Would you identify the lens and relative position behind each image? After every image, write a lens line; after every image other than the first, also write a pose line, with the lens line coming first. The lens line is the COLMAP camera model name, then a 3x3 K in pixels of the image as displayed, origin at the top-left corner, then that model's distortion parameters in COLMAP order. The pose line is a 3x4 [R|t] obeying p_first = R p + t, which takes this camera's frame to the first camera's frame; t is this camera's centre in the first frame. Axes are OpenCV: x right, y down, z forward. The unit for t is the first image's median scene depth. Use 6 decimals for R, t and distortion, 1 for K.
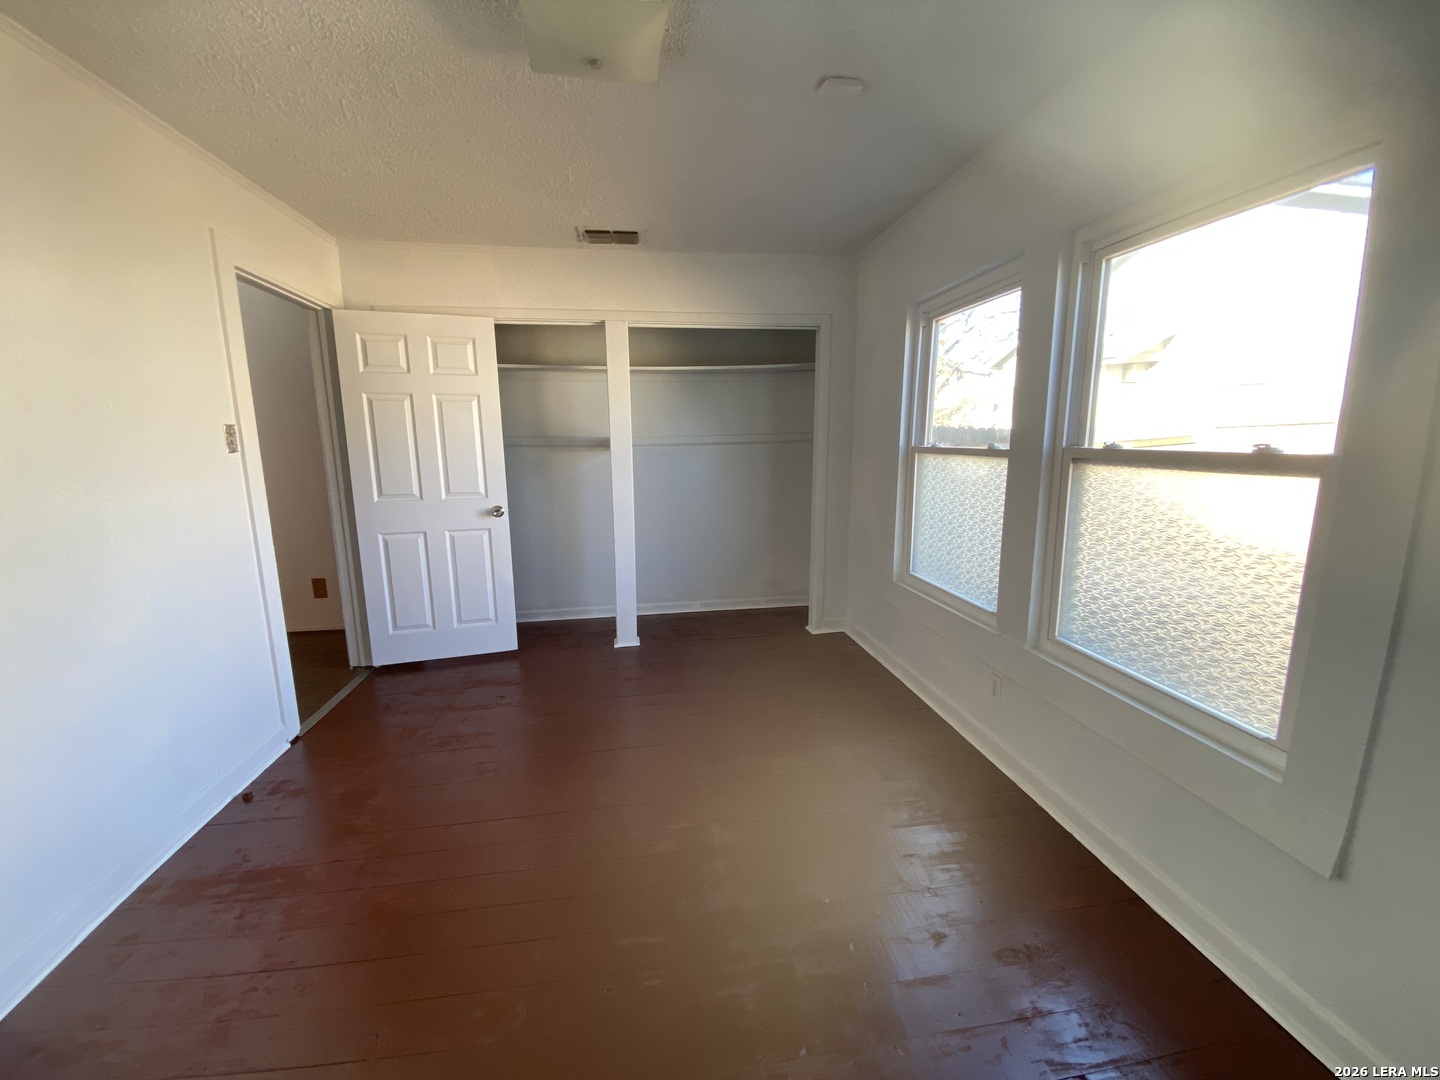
lens RADIAL K [[577.4, 0, 720.0], [0, 577.4, 540.0], [0, 0, 1]] dist [0.028739, -0.022294]
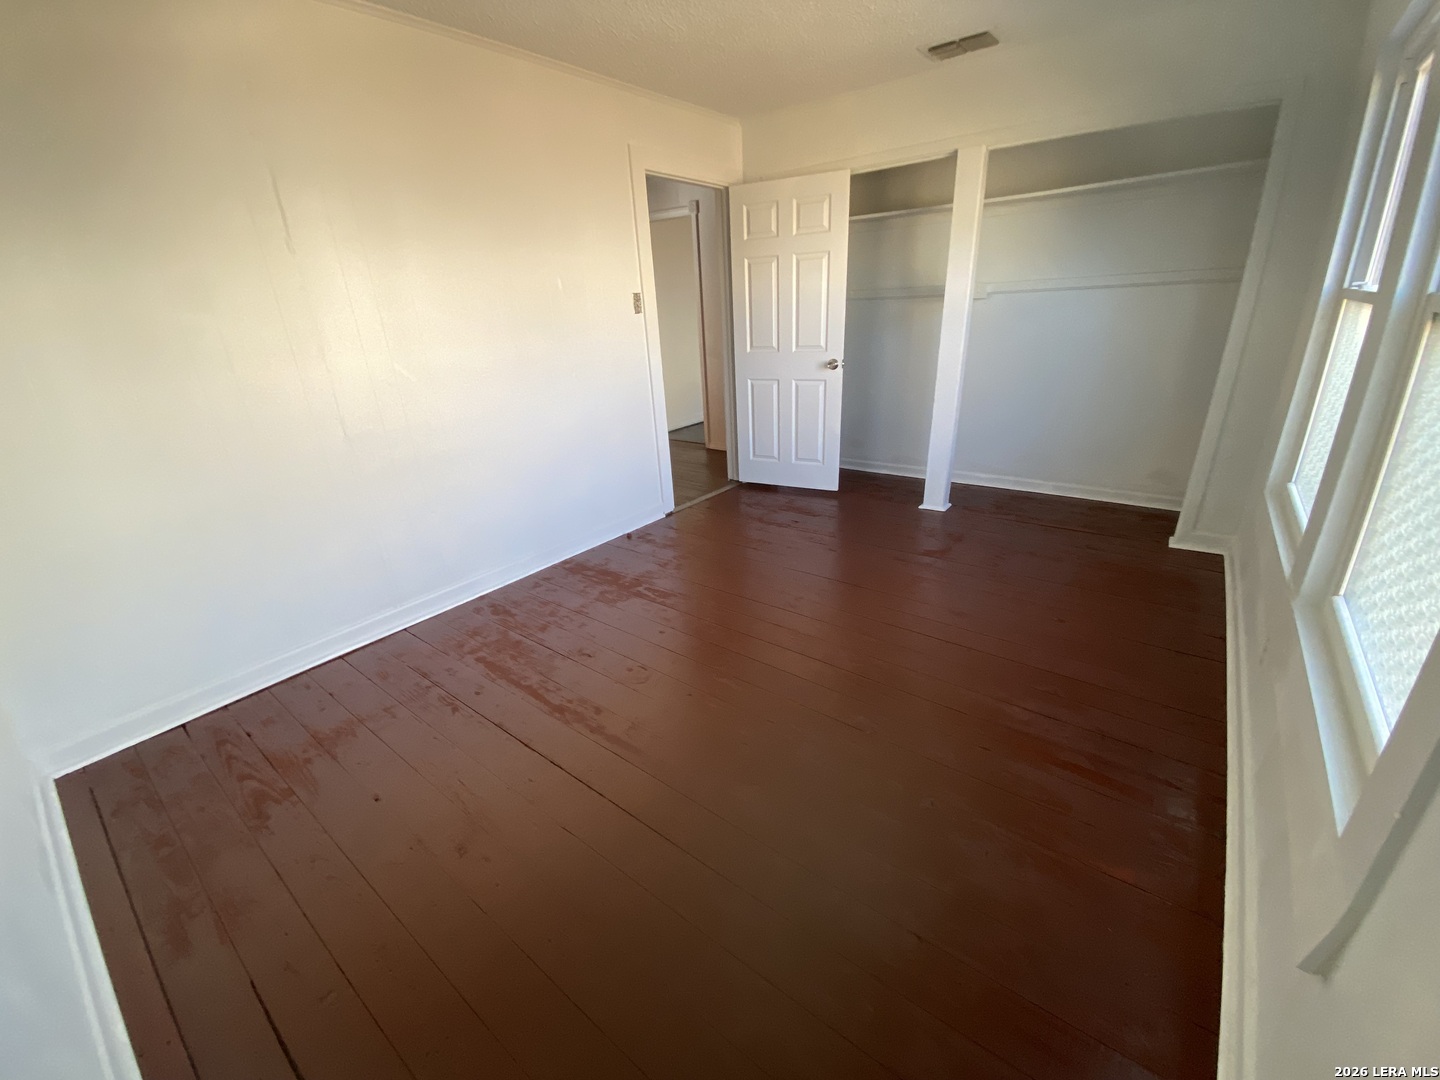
lens RADIAL K [[577.4, 0, 720.0], [0, 577.4, 540.0], [0, 0, 1]] dist [0.028739, -0.022294]
pose [[0.693355, 0.250241, -0.675750, 0.304841], [-0.084707, 0.959568, 0.268430, -0.005992], [0.715600, -0.128877, 0.686518, 0.036330]]
